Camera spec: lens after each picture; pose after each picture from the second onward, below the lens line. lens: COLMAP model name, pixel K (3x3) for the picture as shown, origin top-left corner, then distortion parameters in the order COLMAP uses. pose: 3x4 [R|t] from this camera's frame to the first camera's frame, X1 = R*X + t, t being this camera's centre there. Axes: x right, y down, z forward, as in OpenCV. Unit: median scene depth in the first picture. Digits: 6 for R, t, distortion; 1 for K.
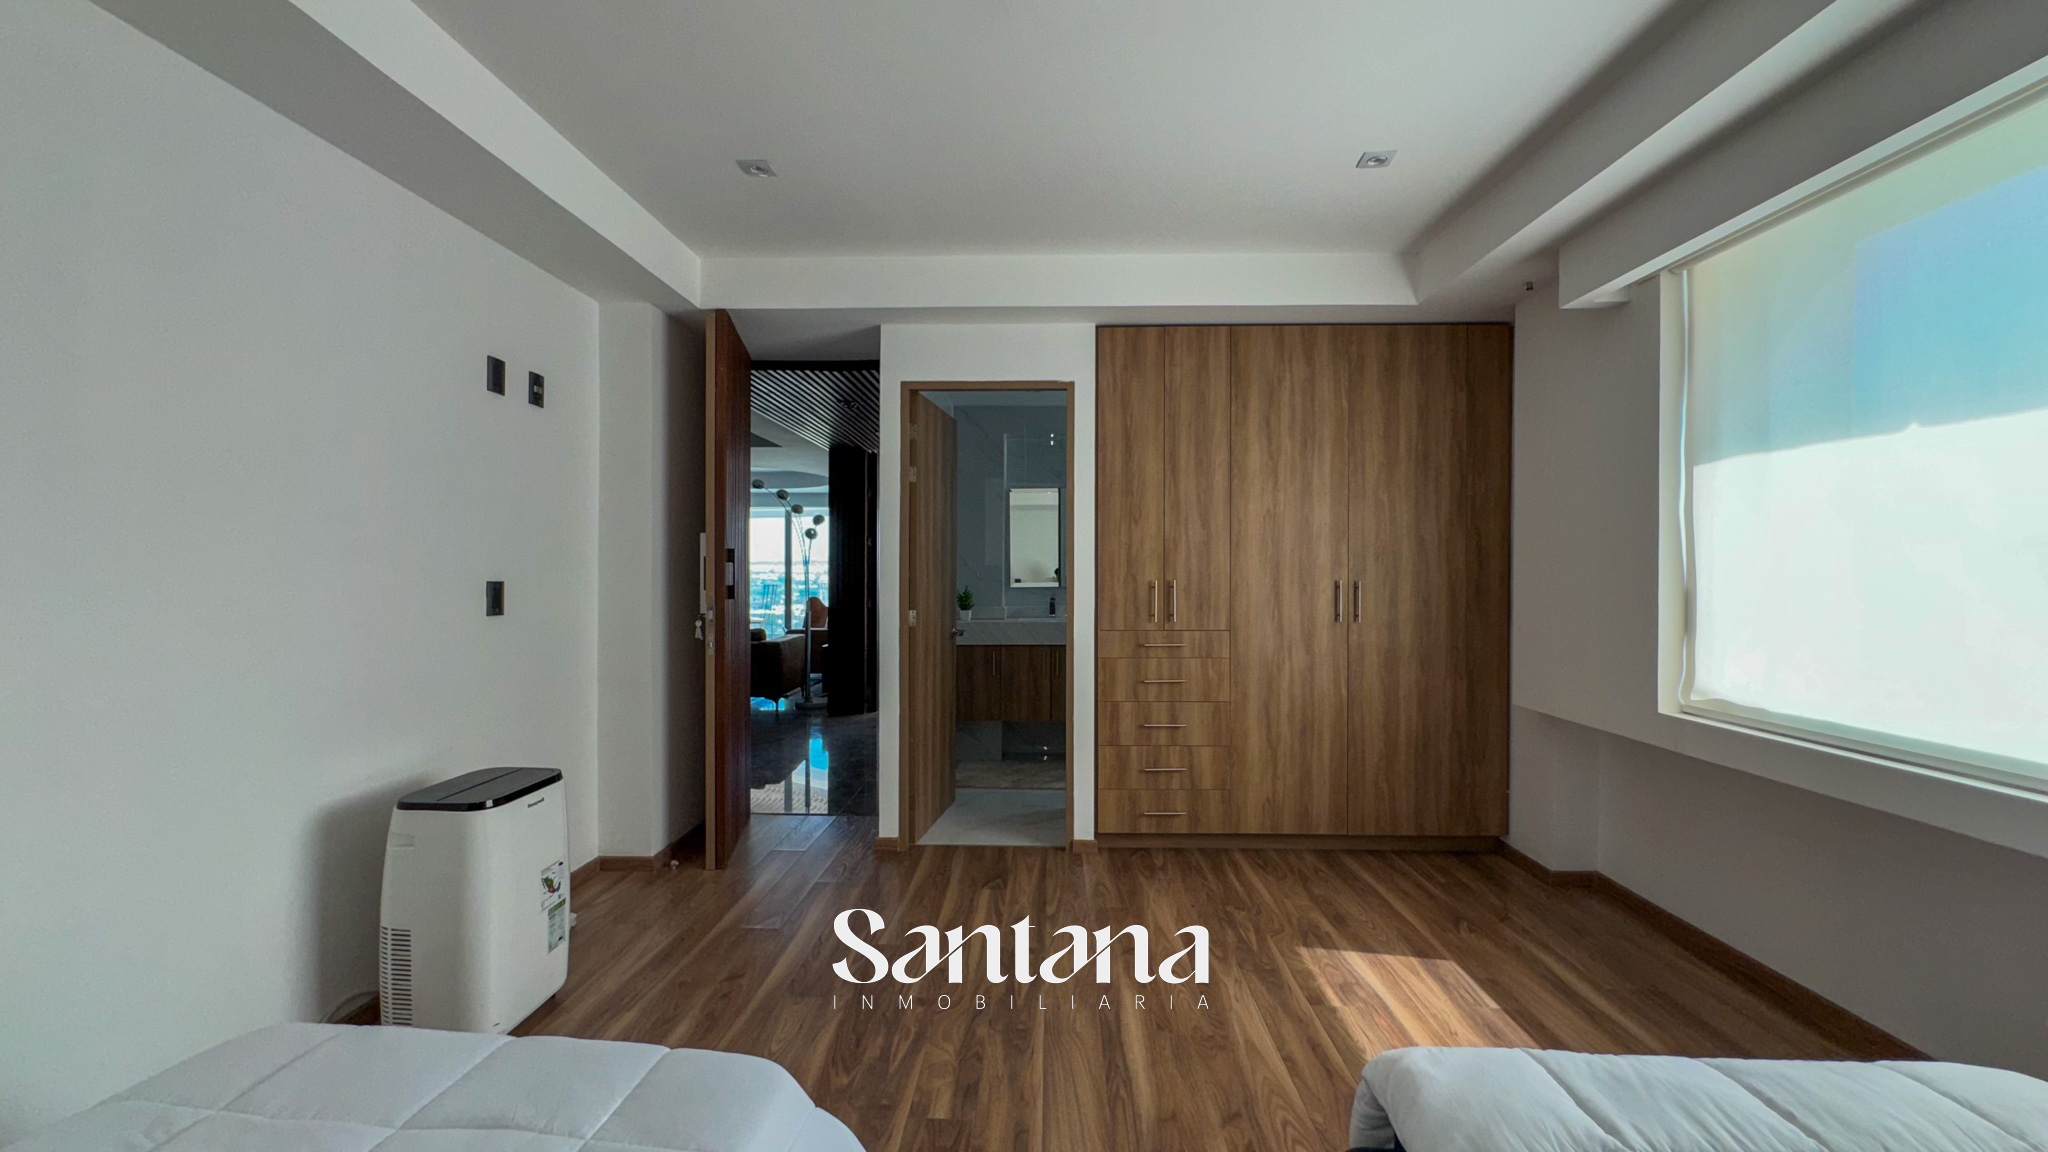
lens RADIAL K [[821.8, 0, 1024.0], [0, 821.8, 576.0], [0, 0, 1]] dist [-0.000951, -0.000259]
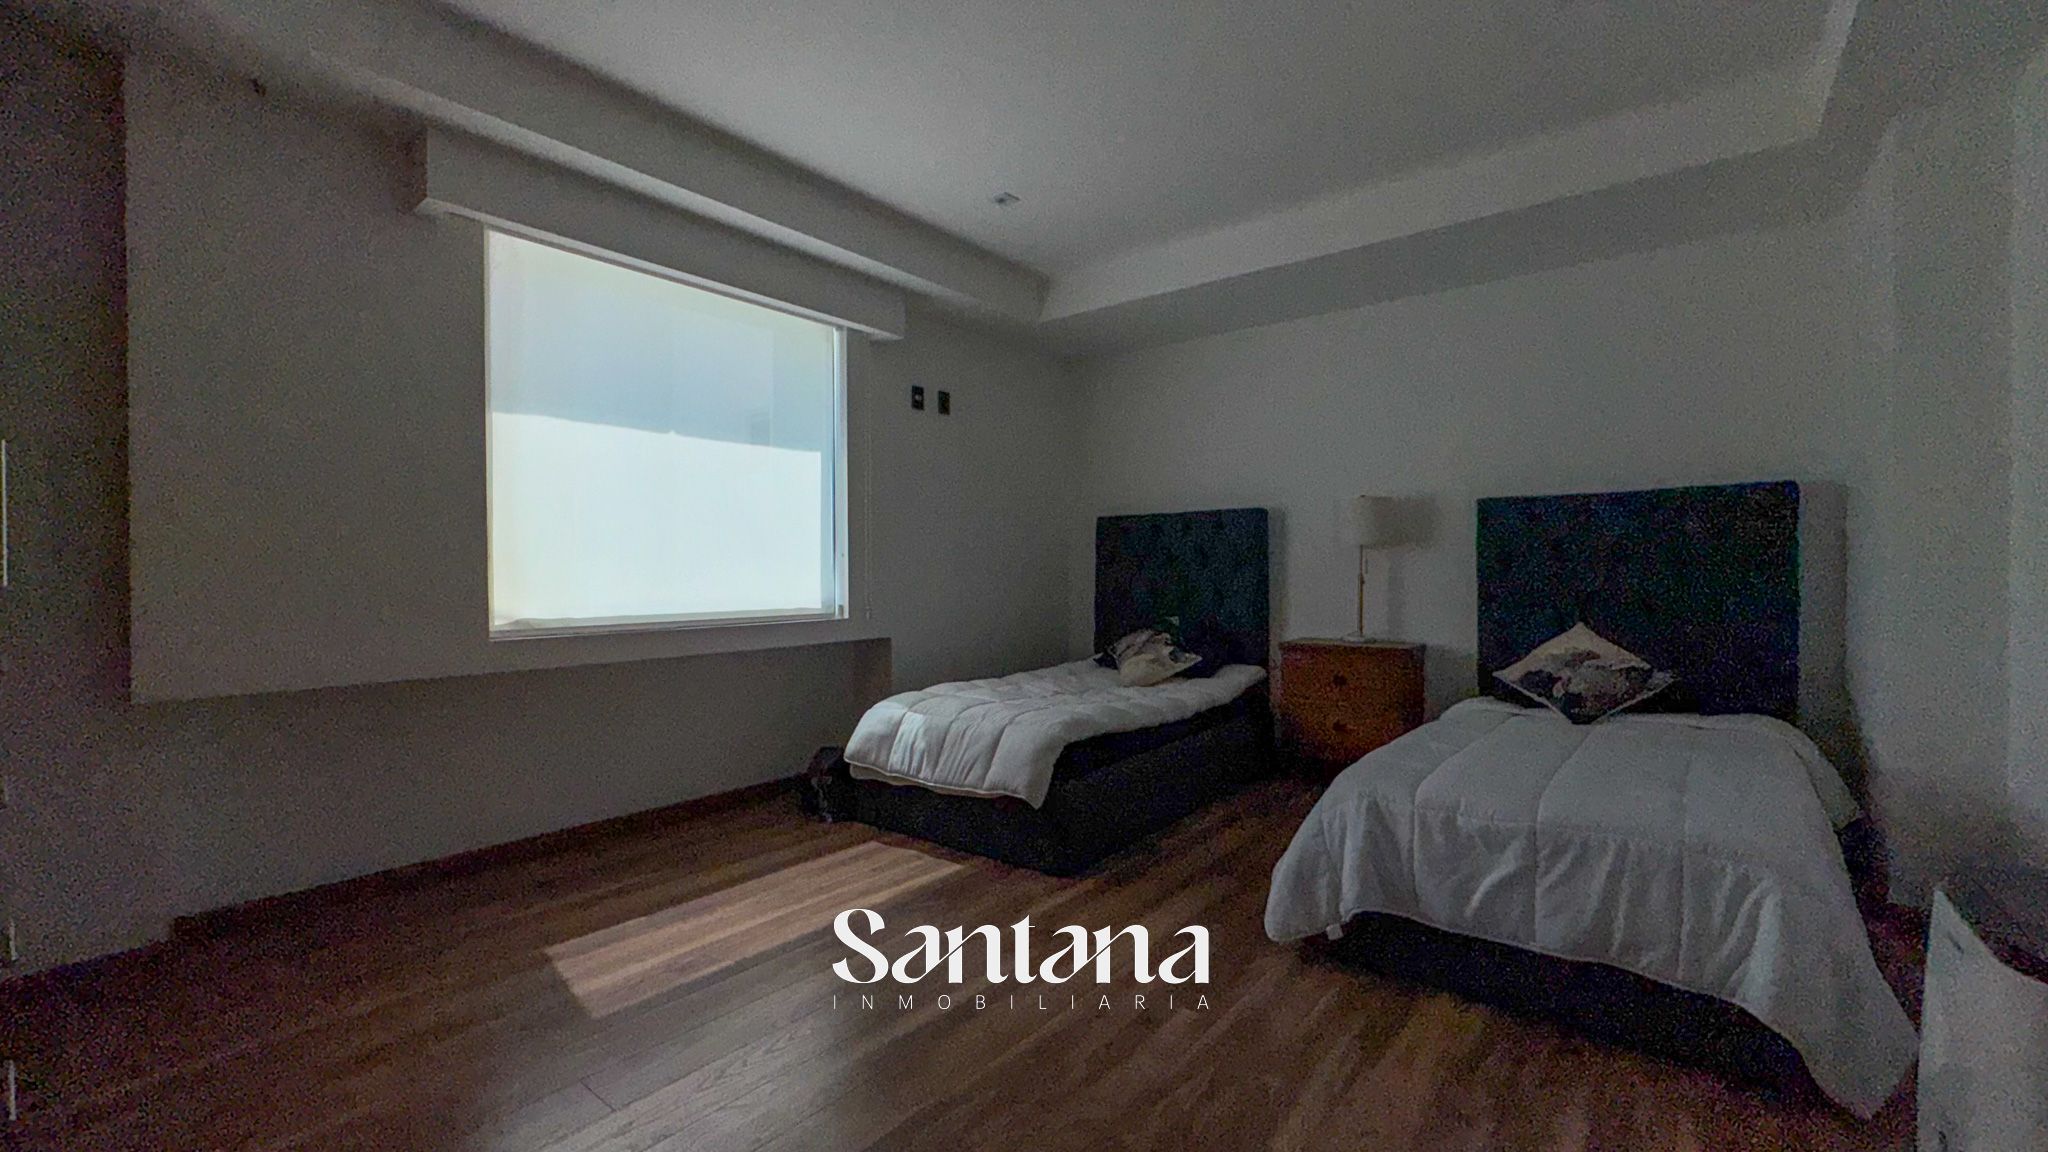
lens RADIAL K [[821.8, 0, 1024.0], [0, 821.8, 576.0], [0, 0, 1]] dist [-0.000951, -0.000259]
pose [[-0.792480, -0.006810, 0.609859, -0.441043], [0.004225, 0.999852, 0.016654, 0.073242], [-0.609883, 0.015775, -0.792335, 1.514946]]
